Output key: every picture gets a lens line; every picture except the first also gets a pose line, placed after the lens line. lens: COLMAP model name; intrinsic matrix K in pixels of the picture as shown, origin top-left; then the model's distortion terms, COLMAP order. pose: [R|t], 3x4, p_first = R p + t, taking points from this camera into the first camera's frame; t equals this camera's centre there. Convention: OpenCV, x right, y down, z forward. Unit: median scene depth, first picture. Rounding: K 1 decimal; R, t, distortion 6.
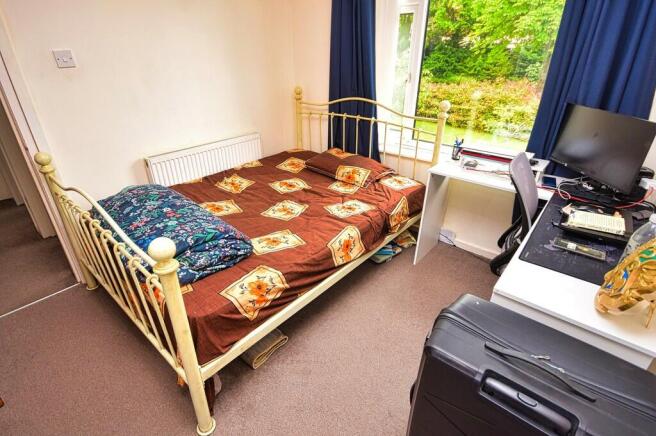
lens RADIAL K [[331.9, 0, 328.0], [0, 331.9, 218.0], [0, 0, 1]] dist [-0.000228, 0.000049]
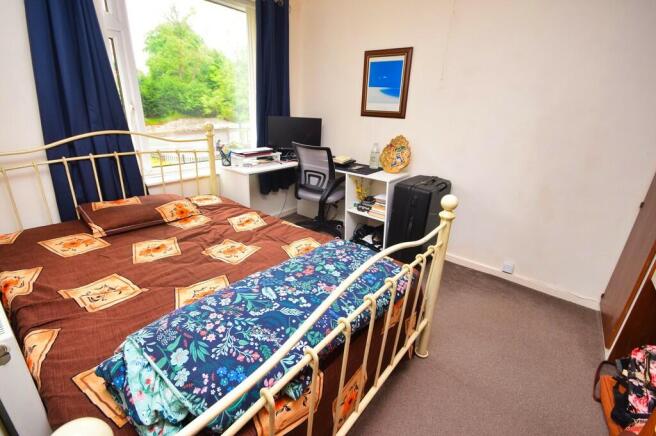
lens RADIAL K [[294.0, 0, 328.0], [0, 294.0, 218.0], [0, 0, 1]] dist [-0.001545, -0.000366]
pose [[-0.030358, -0.372562, 0.927510, -0.718639], [0.415496, 0.839263, 0.350715, -0.229836], [-0.909088, 0.396024, 0.129320, 0.543628]]
